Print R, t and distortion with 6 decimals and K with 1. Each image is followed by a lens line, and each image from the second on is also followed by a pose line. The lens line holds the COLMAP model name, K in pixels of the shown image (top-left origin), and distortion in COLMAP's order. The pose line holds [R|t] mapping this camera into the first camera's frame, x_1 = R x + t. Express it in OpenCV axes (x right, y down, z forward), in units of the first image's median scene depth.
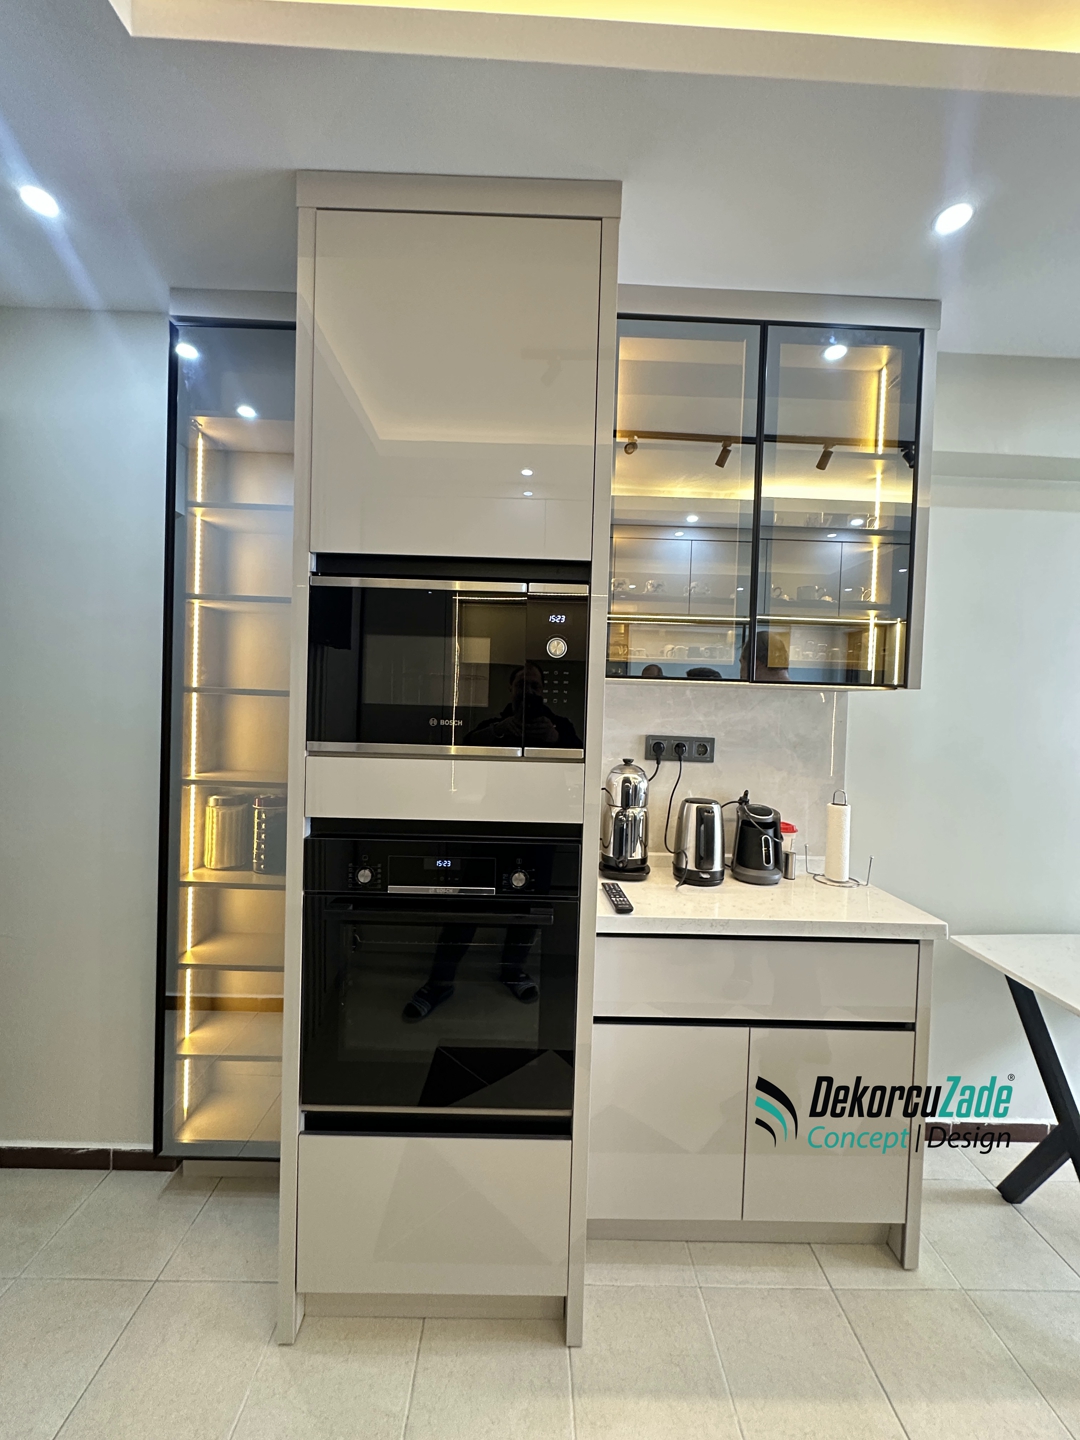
lens RADIAL K [[575.3, 0, 539.2], [0, 575.3, 716.9], [0, 0, 1]] dist [-0.002631, 0.000992]
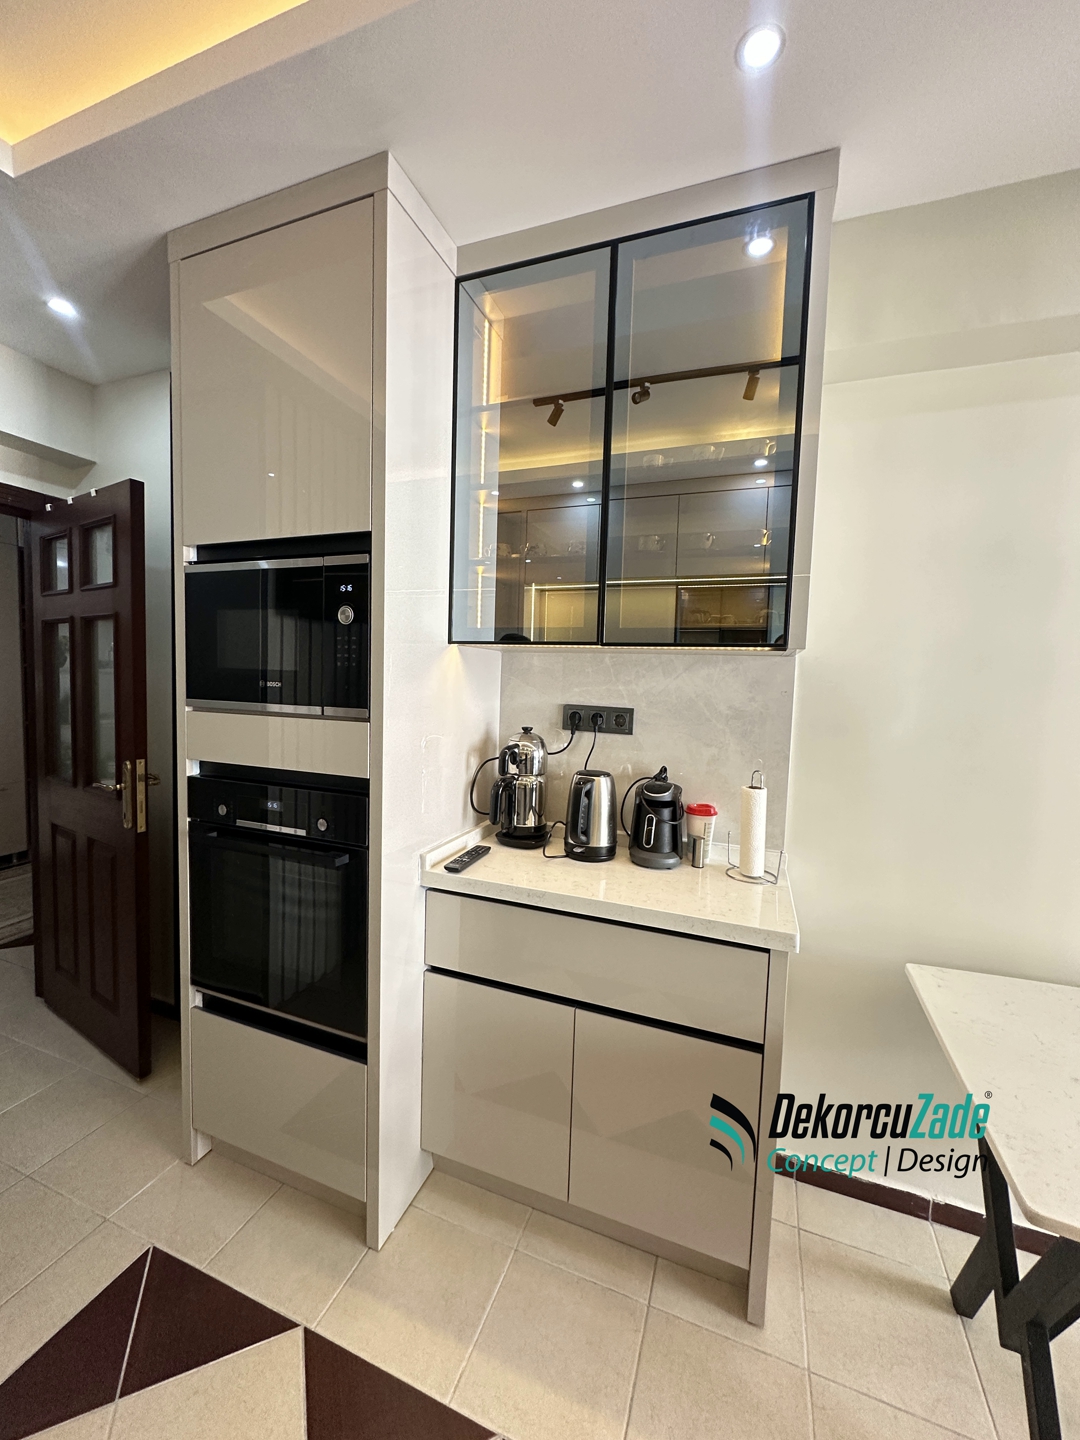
lens RADIAL K [[575.3, 0, 538.5], [0, 575.3, 717.4], [0, 0, 1]] dist [-0.002631, 0.000992]
pose [[0.927202, 0.023602, -0.373818, 0.605726], [-0.011101, 0.999306, 0.035559, 0.023414], [0.374398, -0.028821, 0.926820, 0.099444]]
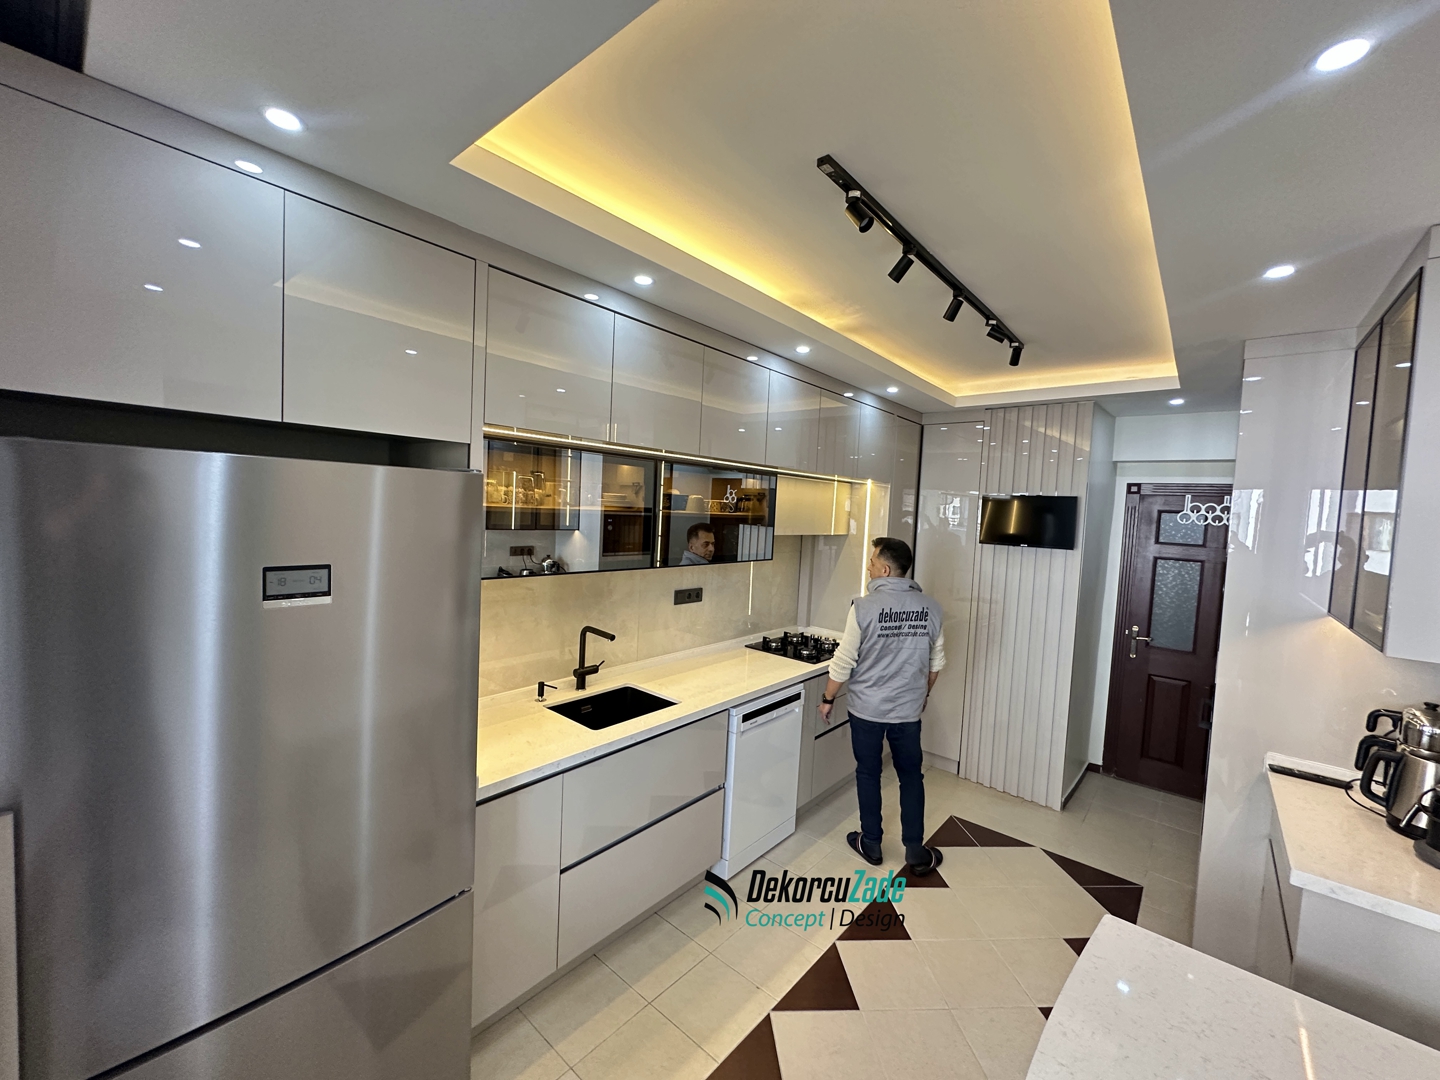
lens RADIAL K [[575.3, 0, 716.8], [0, 575.3, 539.7], [0, 0, 1]] dist [-0.002631, 0.000992]
pose [[-0.665781, -0.018954, -0.745906, 2.010957], [-0.082611, 0.995404, 0.048443, -0.185174], [0.741560, 0.093872, -0.664287, 0.782901]]
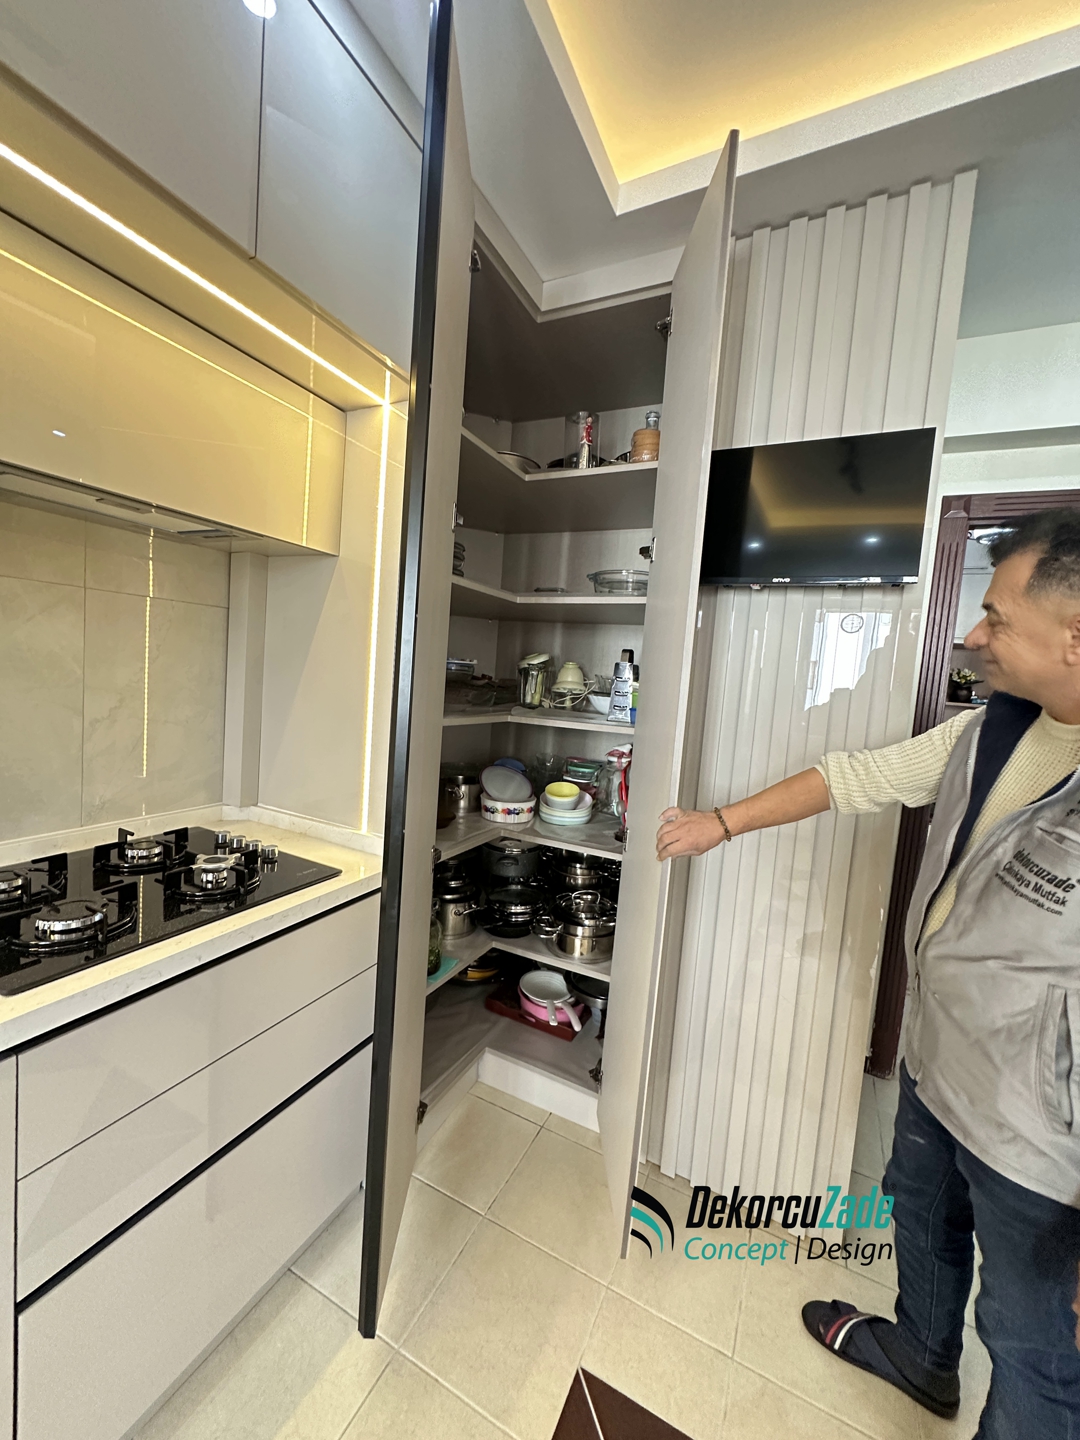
lens RADIAL K [[575.3, 0, 540.6], [0, 575.3, 716.5], [0, 0, 1]] dist [-0.002631, 0.000992]
pose [[-0.456954, 0.005495, -0.889473, 0.417207], [-0.107856, 0.992260, 0.061539, 0.032004], [0.882927, 0.124055, -0.452824, 0.270518]]
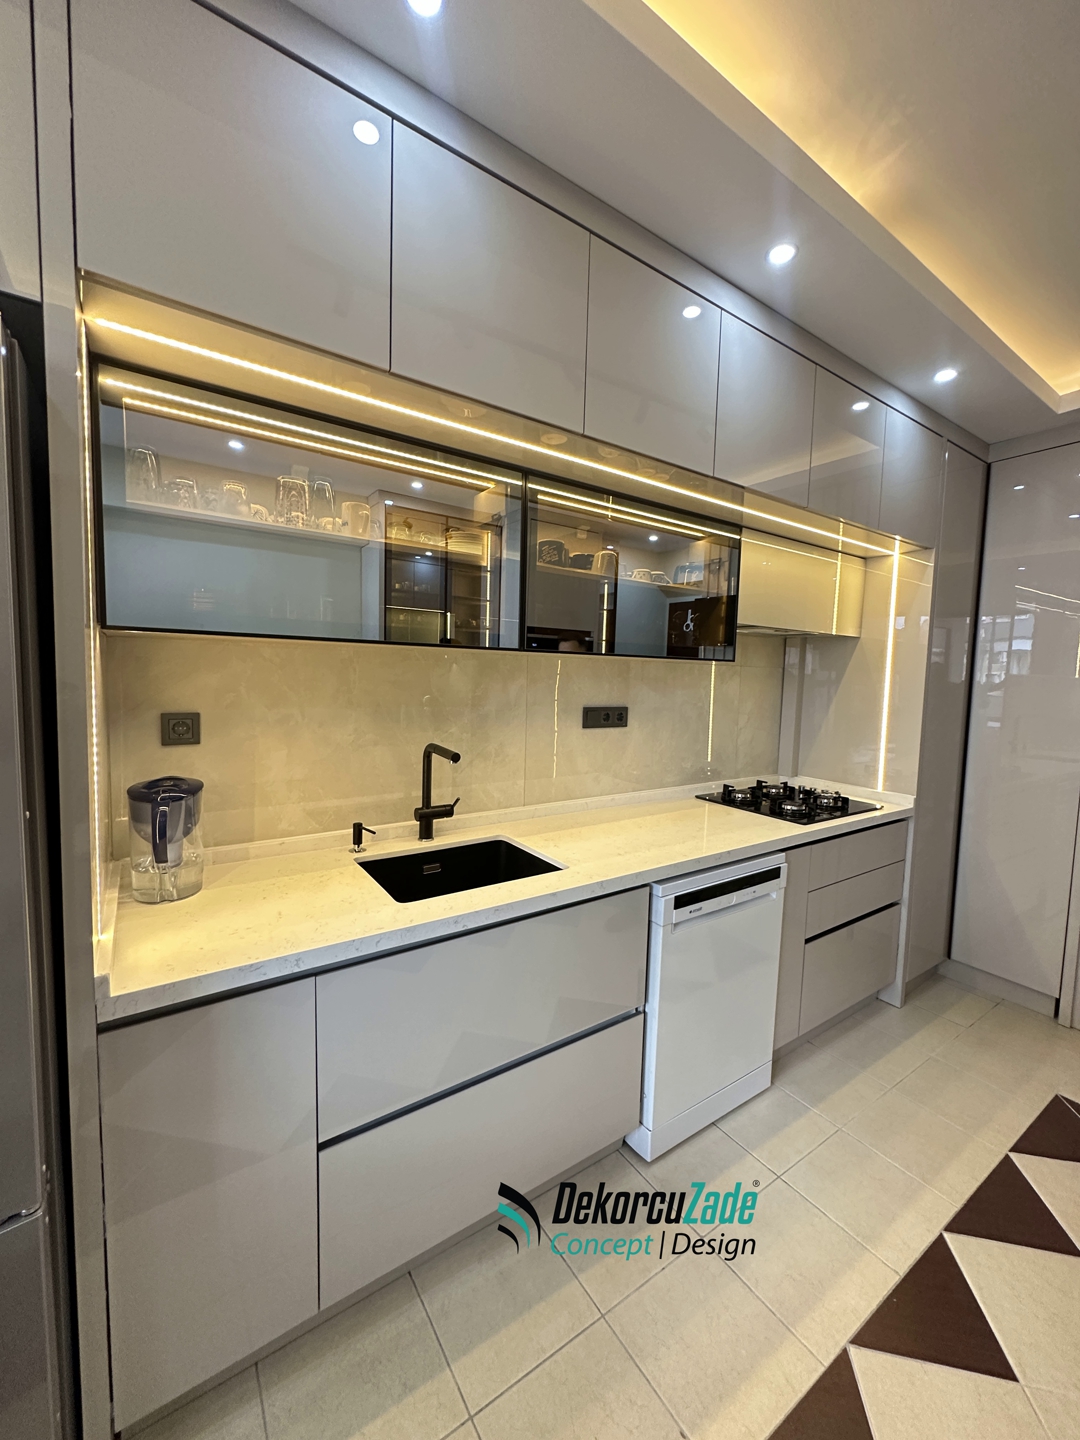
lens RADIAL K [[575.3, 0, 540.7], [0, 575.3, 718.2], [0, 0, 1]] dist [-0.002631, 0.000992]
pose [[-0.836884, -0.009762, -0.547293, 1.437193], [-0.063041, 0.994907, 0.078652, 0.028628], [0.543738, 0.100324, -0.833237, 0.445198]]
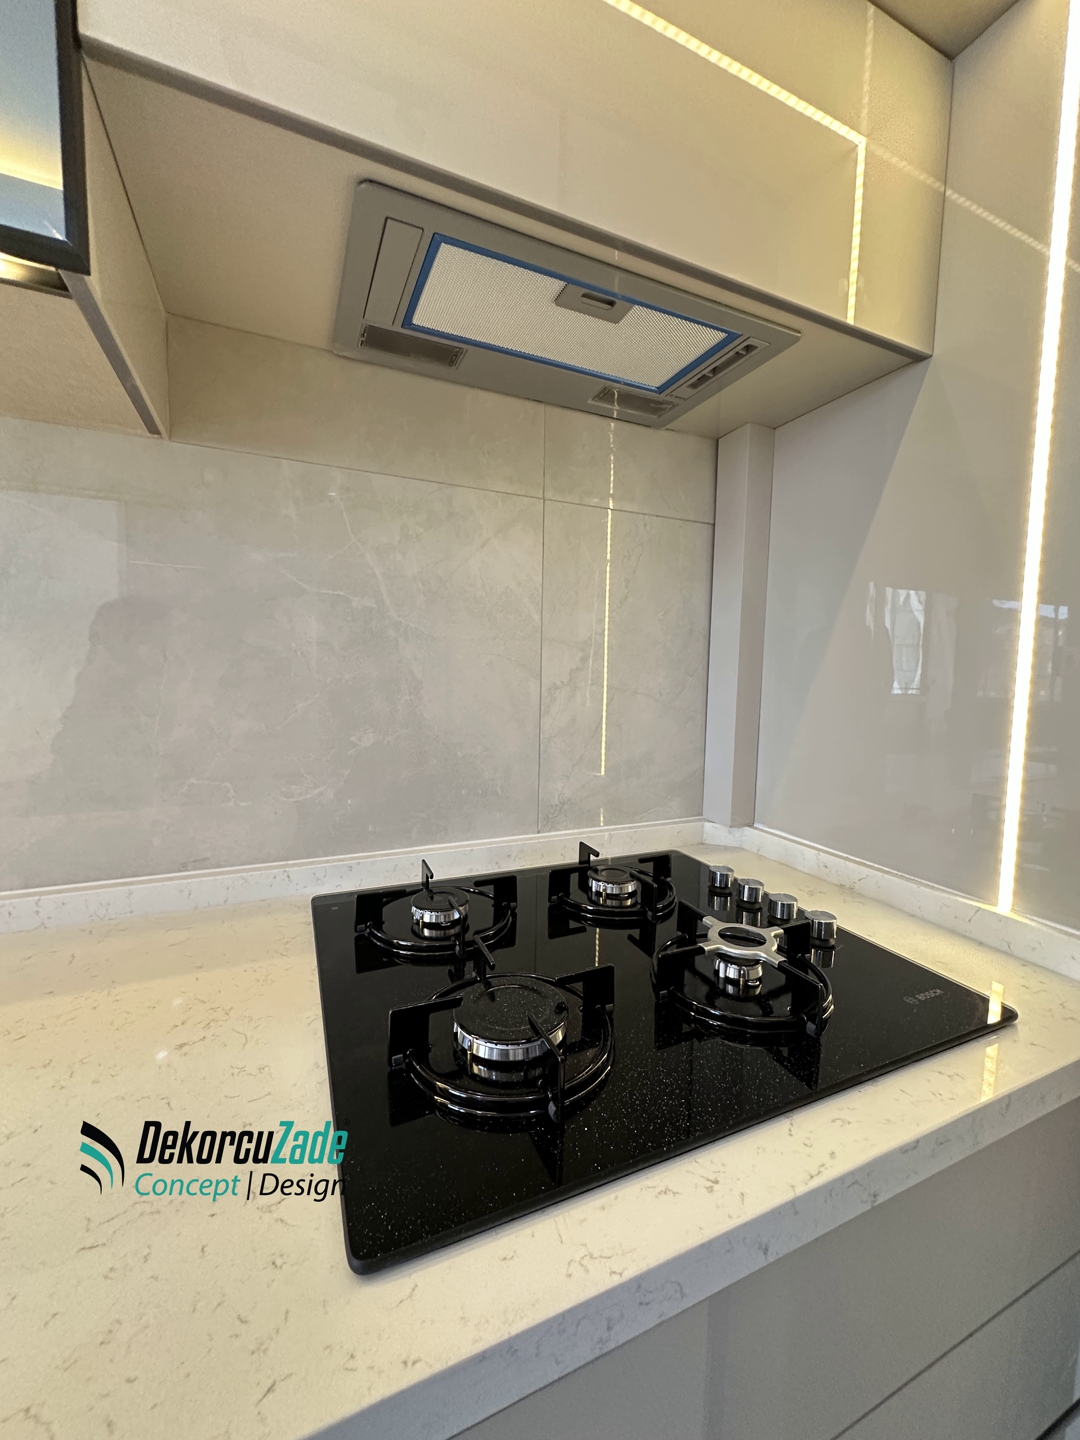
lens RADIAL K [[575.3, 0, 542.6], [0, 575.3, 715.1], [0, 0, 1]] dist [-0.002631, 0.000992]
pose [[-0.918143, -0.014383, -0.395987, 0.218463], [-0.052259, 0.995007, 0.085028, 0.138593], [0.392787, 0.098761, -0.914311, -0.131246]]
